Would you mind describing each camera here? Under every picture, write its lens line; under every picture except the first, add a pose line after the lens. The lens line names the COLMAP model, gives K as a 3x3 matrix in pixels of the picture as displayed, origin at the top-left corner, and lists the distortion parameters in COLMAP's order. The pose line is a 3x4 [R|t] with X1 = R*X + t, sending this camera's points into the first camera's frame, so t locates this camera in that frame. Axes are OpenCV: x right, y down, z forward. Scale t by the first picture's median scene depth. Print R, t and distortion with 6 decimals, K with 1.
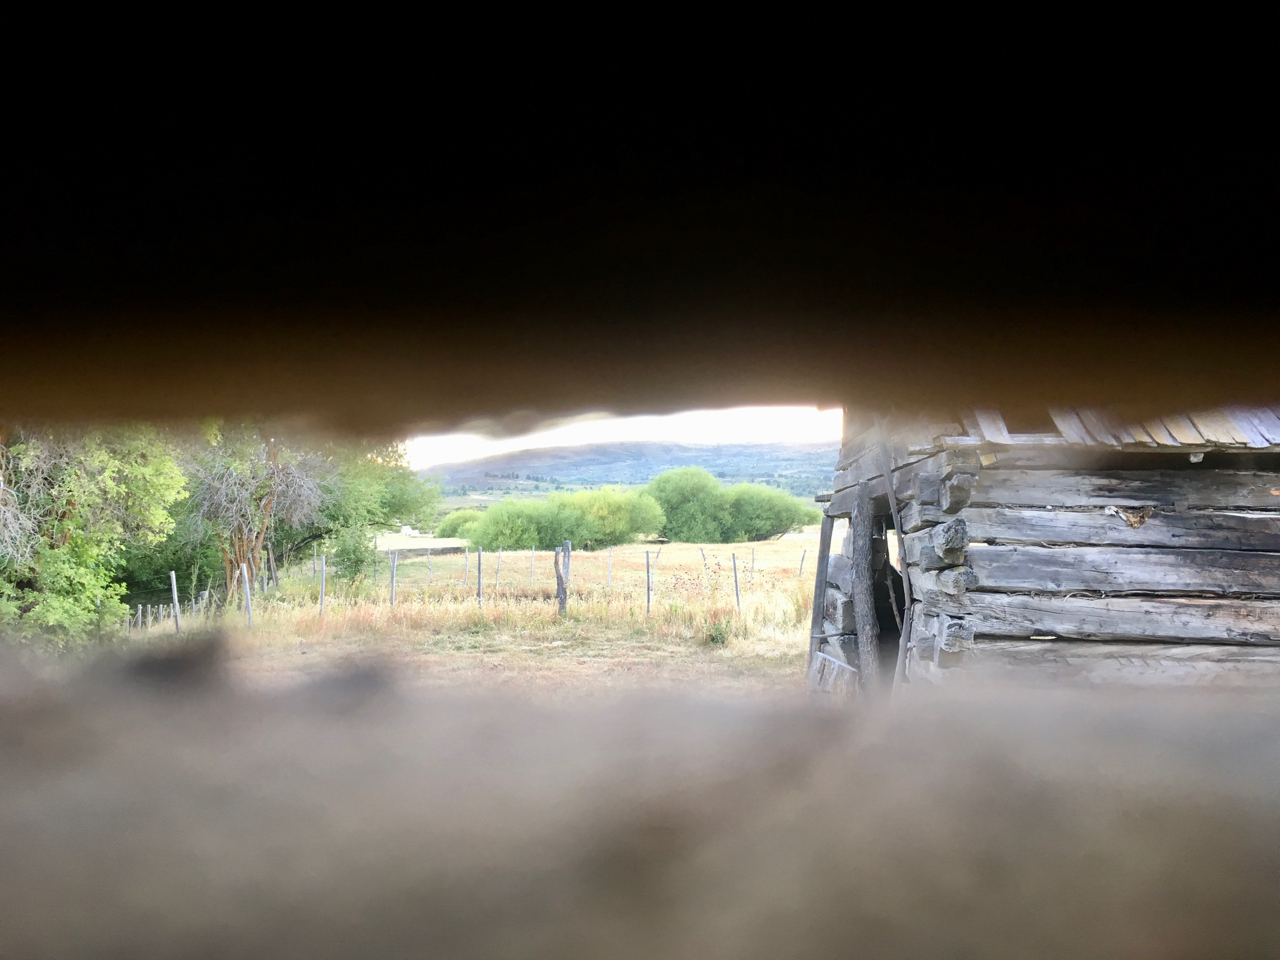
lens RADIAL K [[1125.0, 0, 640.8], [0, 1125.0, 479.2], [0, 0, 1]] dist [0.011479, -0.001147]
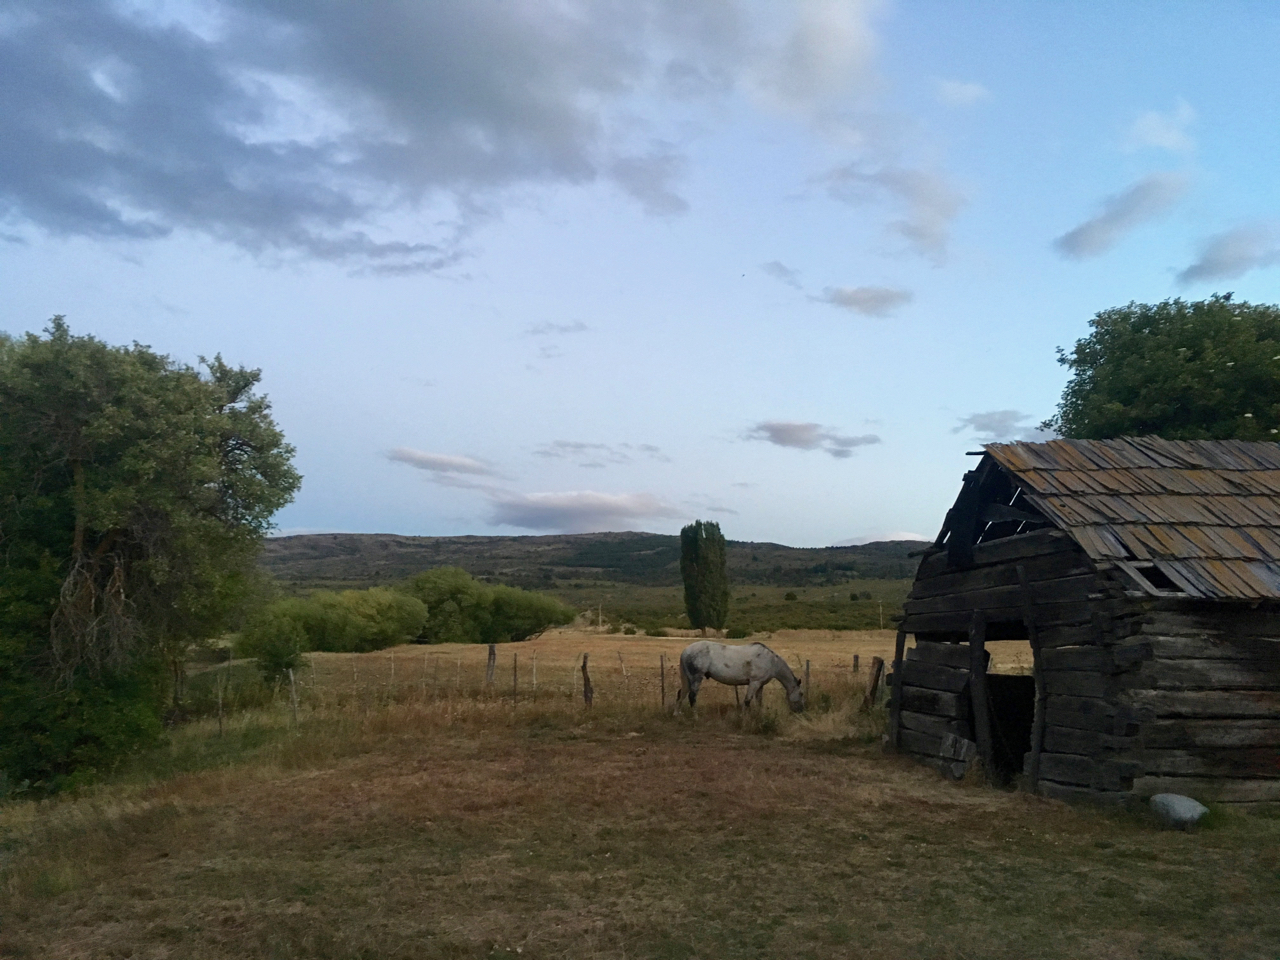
lens RADIAL K [[1125.0, 0, 638.9], [0, 1125.0, 481.1], [0, 0, 1]] dist [0.011479, -0.001147]
pose [[0.964798, 0.036818, 0.260400, -0.809854], [-0.014902, 0.996215, -0.085641, -0.044970], [-0.262568, 0.078746, 0.961695, -0.379239]]
